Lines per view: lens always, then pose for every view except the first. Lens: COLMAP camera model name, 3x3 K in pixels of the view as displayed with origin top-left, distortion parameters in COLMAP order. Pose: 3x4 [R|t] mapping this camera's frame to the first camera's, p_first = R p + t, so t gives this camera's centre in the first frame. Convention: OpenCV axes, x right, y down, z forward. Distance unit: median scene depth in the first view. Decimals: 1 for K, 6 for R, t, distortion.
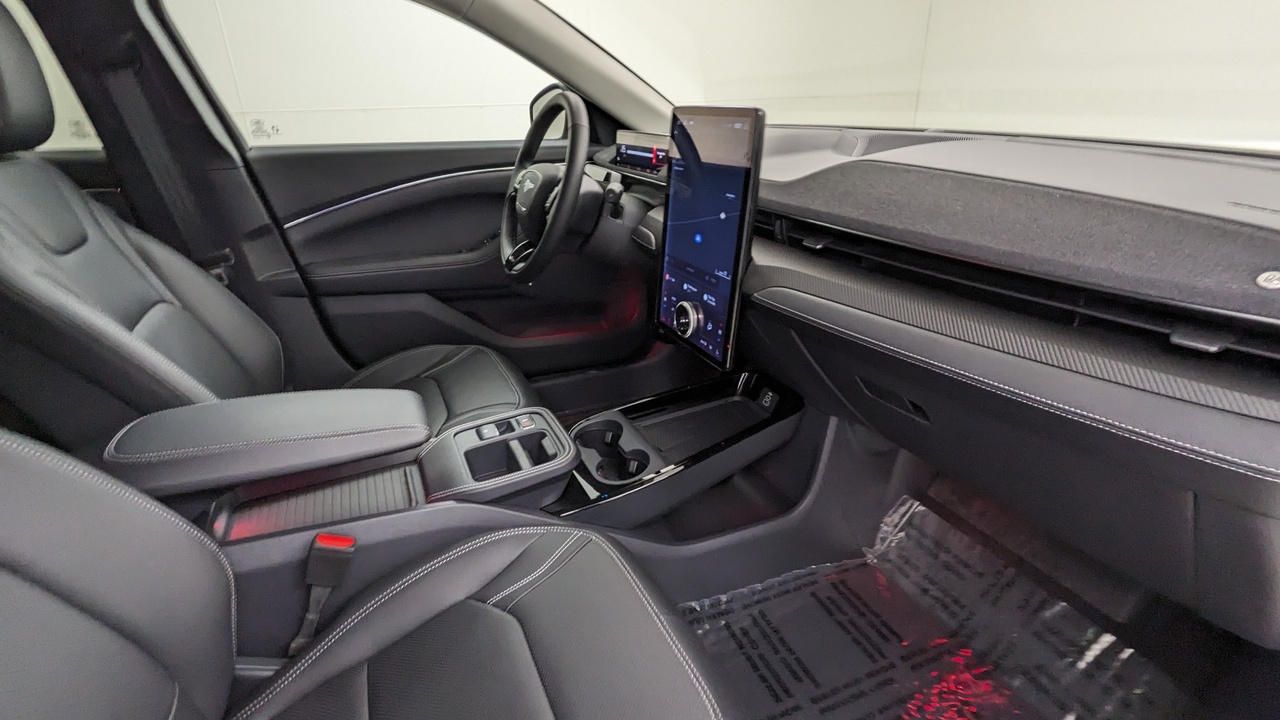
lens RADIAL K [[620.8, 0, 640.0], [0, 620.8, 360.0], [0, 0, 1]] dist [0.002915, -0.000494]
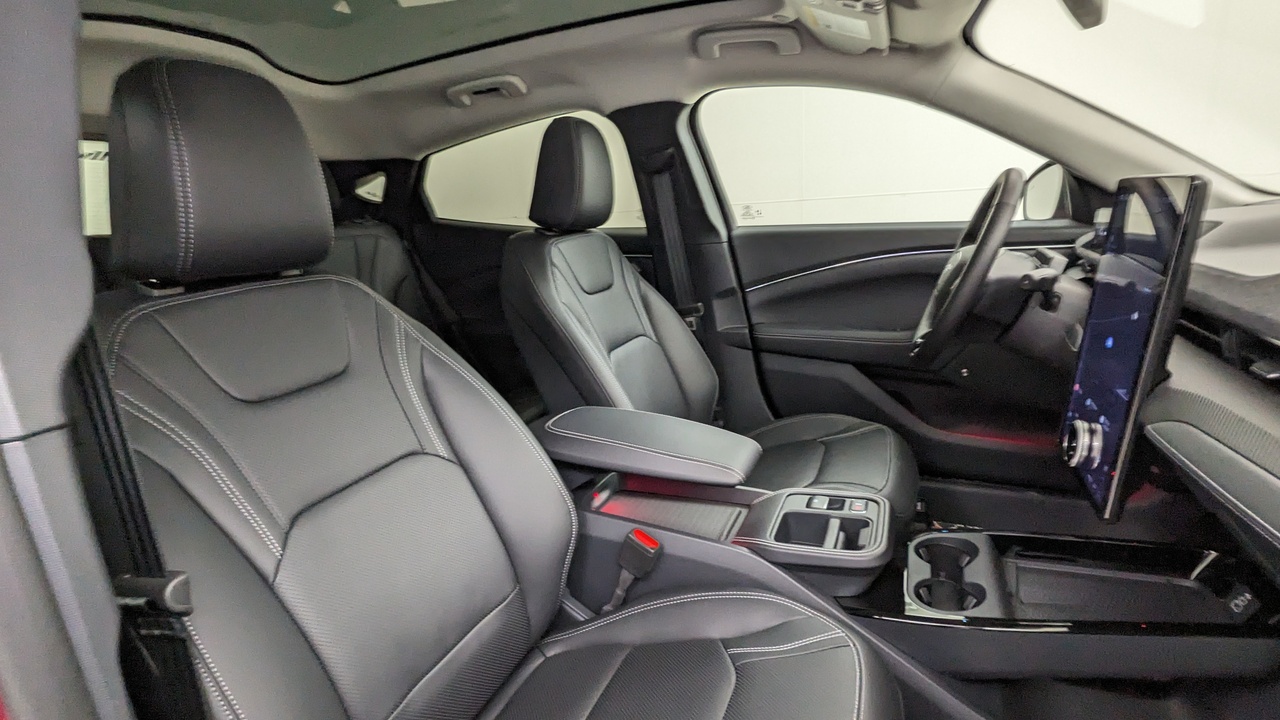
lens RADIAL K [[620.8, 0, 640.0], [0, 620.8, 360.0], [0, 0, 1]] dist [0.002915, -0.000494]
pose [[0.670403, 0.159090, -0.724742, 0.214994], [-0.246024, 0.969150, -0.014837, -0.017984], [0.700023, 0.188251, 0.688861, 0.060891]]
